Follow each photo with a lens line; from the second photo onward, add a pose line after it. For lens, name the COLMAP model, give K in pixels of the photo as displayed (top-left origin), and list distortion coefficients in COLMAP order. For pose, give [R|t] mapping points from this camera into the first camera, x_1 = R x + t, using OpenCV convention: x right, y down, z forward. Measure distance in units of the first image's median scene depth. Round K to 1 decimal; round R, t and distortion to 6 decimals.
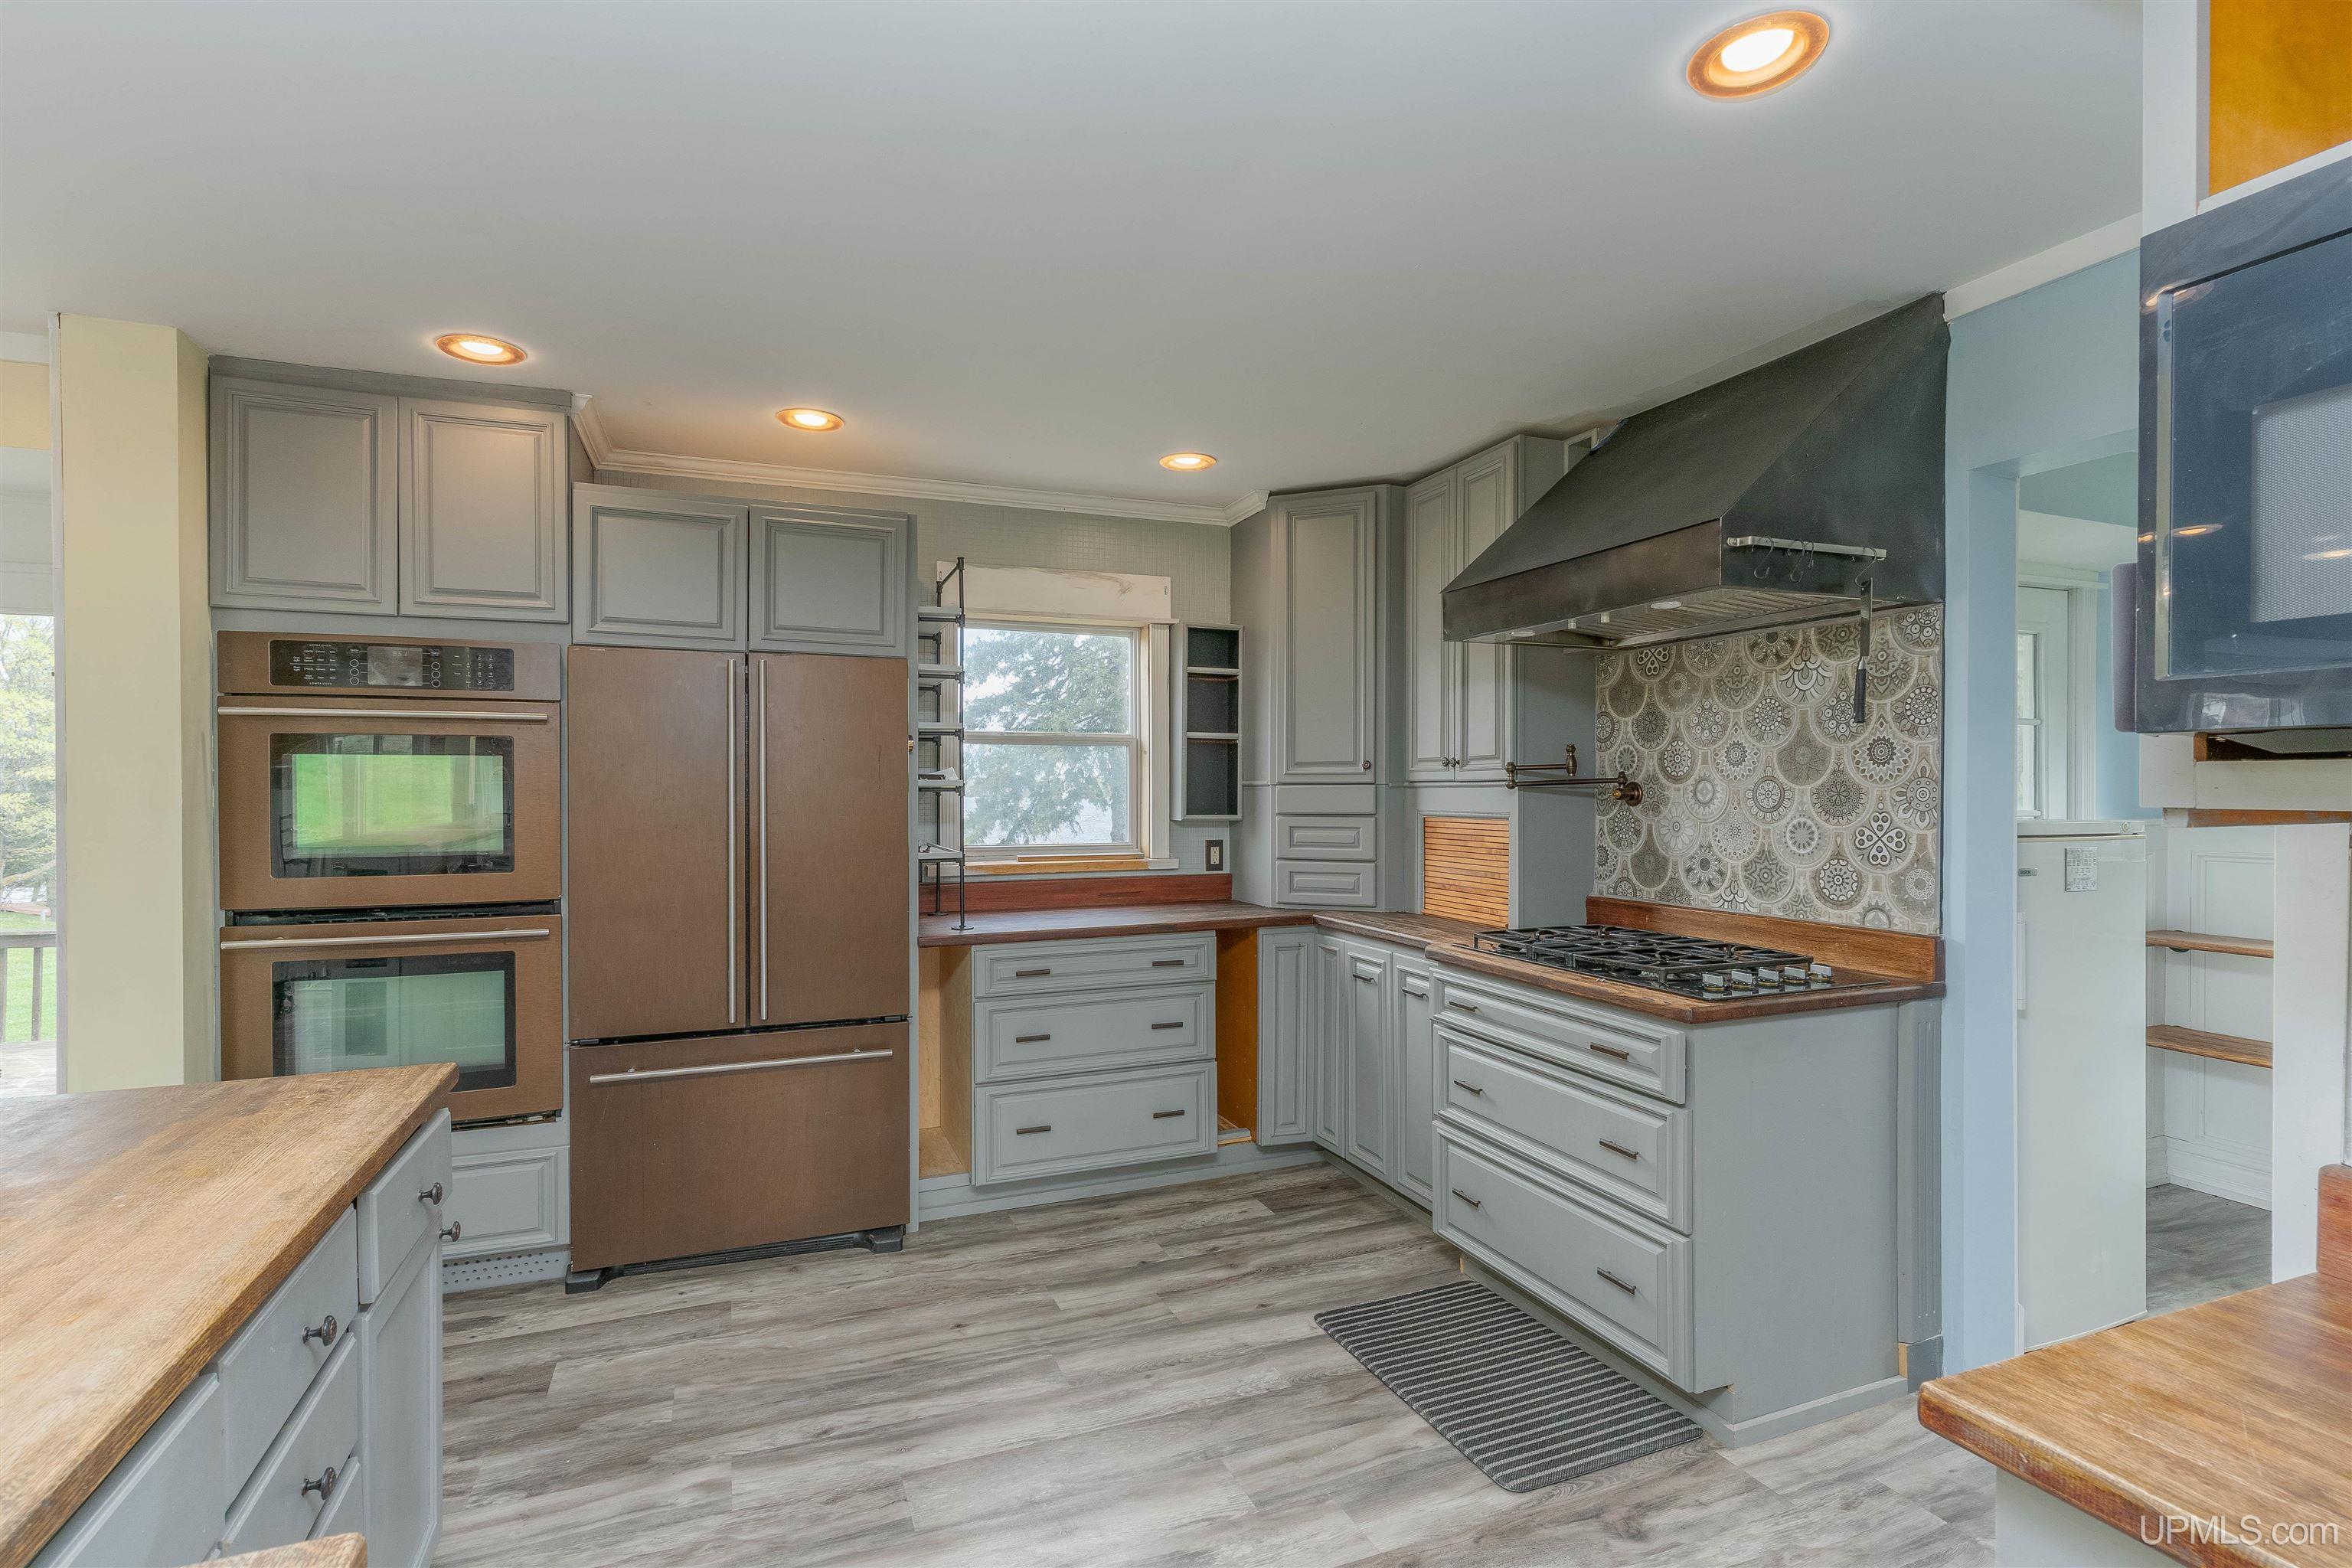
lens RADIAL K [[1128.0, 0, 1176.1], [0, 1128.0, 799.2], [0, 0, 1]] dist [0.003135, -0.000727]
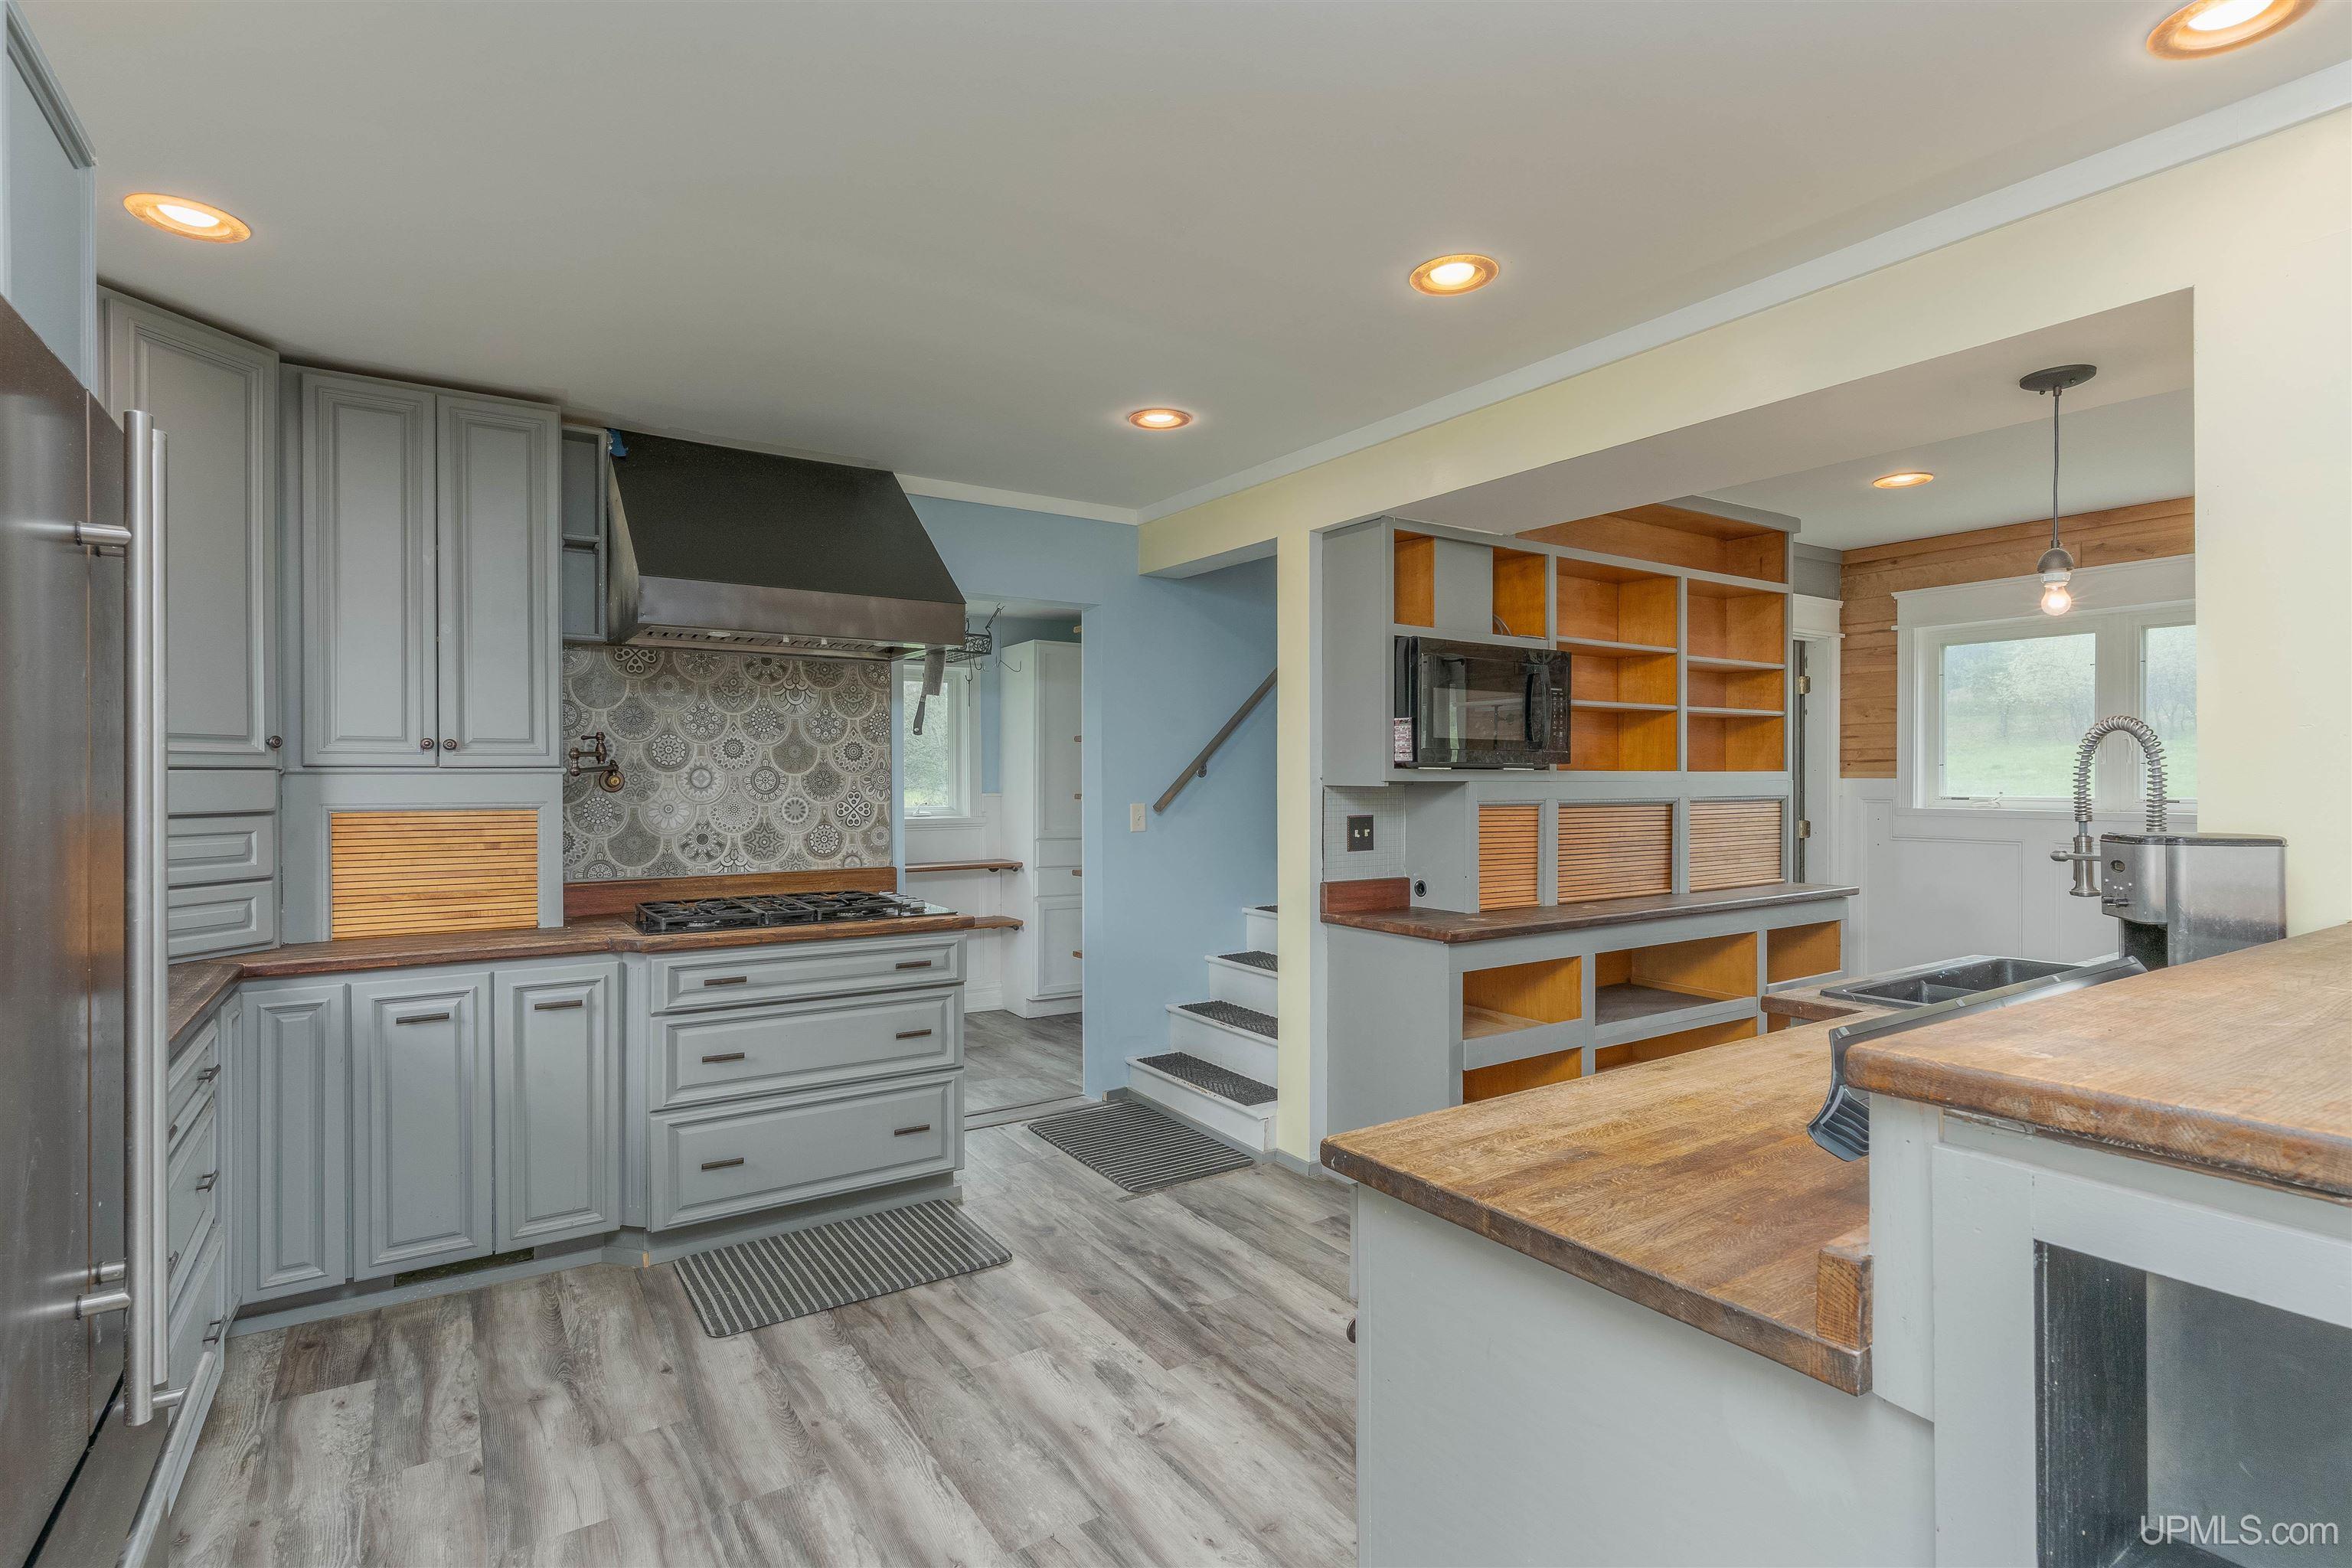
lens RADIAL K [[1128.0, 0, 1176.9], [0, 1128.0, 782.0], [0, 0, 1]] dist [0.003135, -0.000727]
pose [[-0.201189, -0.003307, 0.979547, -0.772908], [0.009855, 0.999937, 0.005400, -0.004214], [-0.979503, 0.010740, -0.201144, 0.712762]]
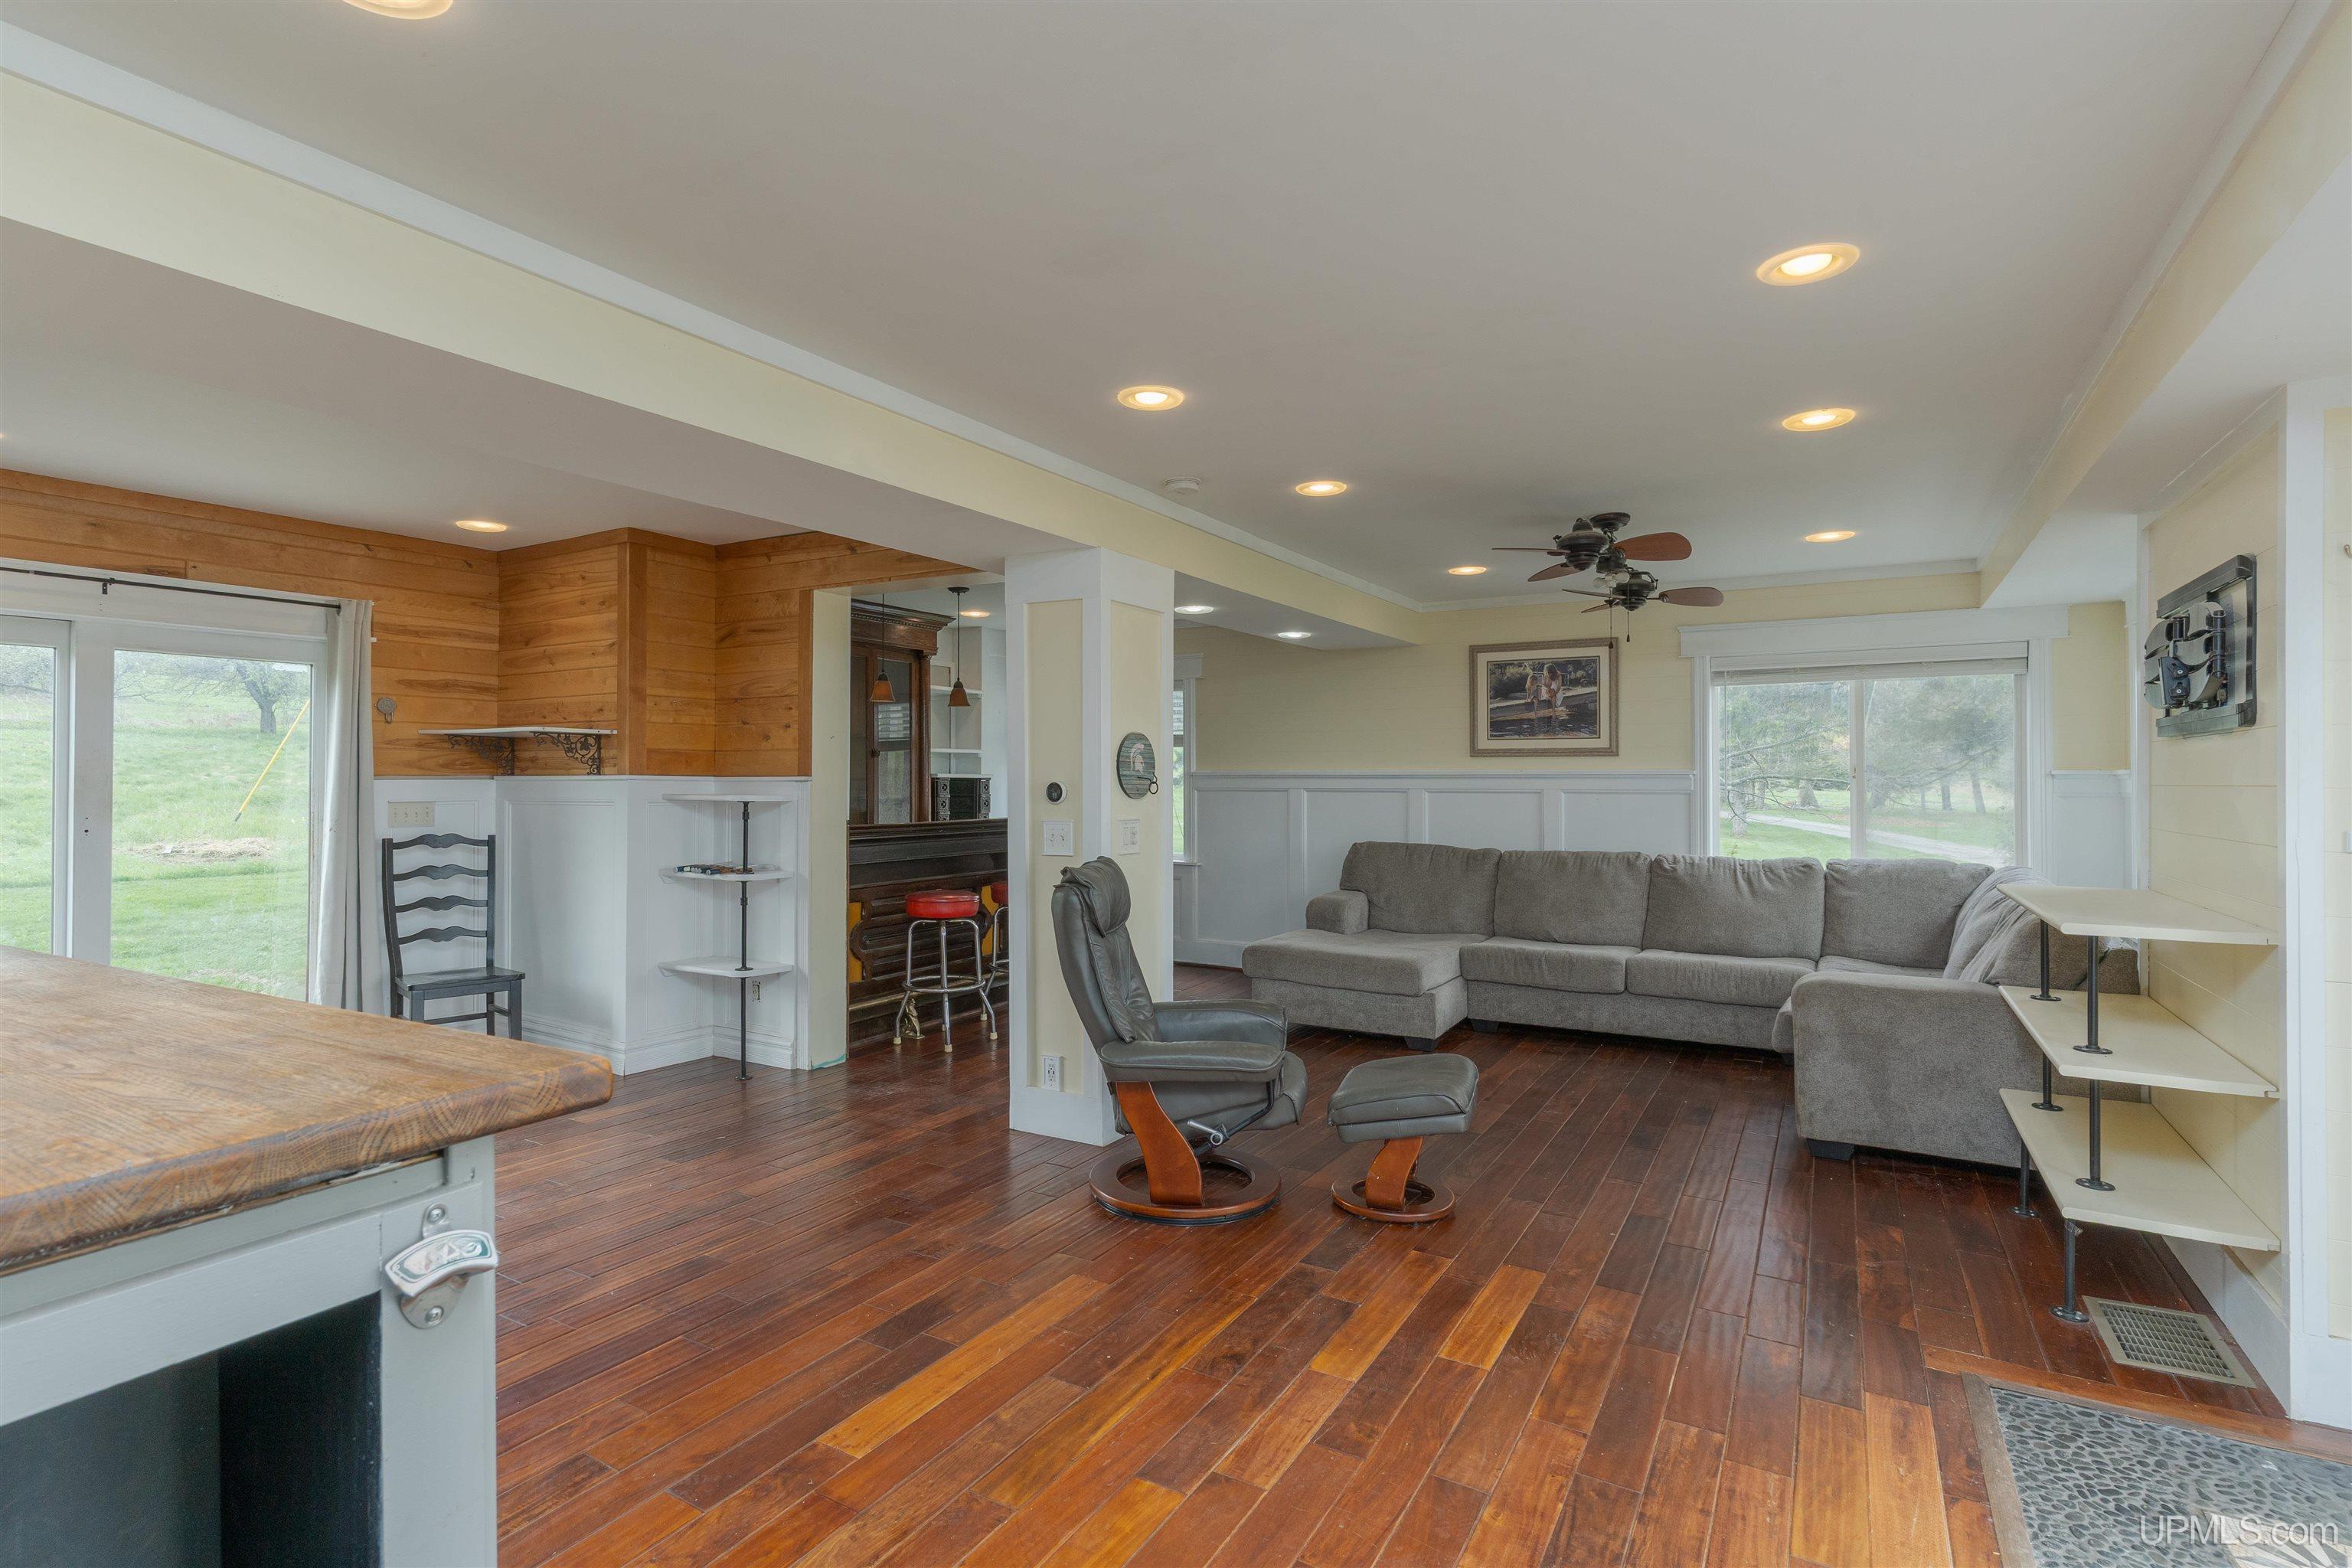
lens RADIAL K [[1128.0, 0, 1172.7], [0, 1128.0, 774.6], [0, 0, 1]] dist [0.003135, -0.000727]
pose [[-0.790864, 0.000316, -0.611992, -0.636261], [-0.002898, 0.999987, 0.004262, -0.000629], [0.611985, 0.005144, -0.790853, 0.714440]]
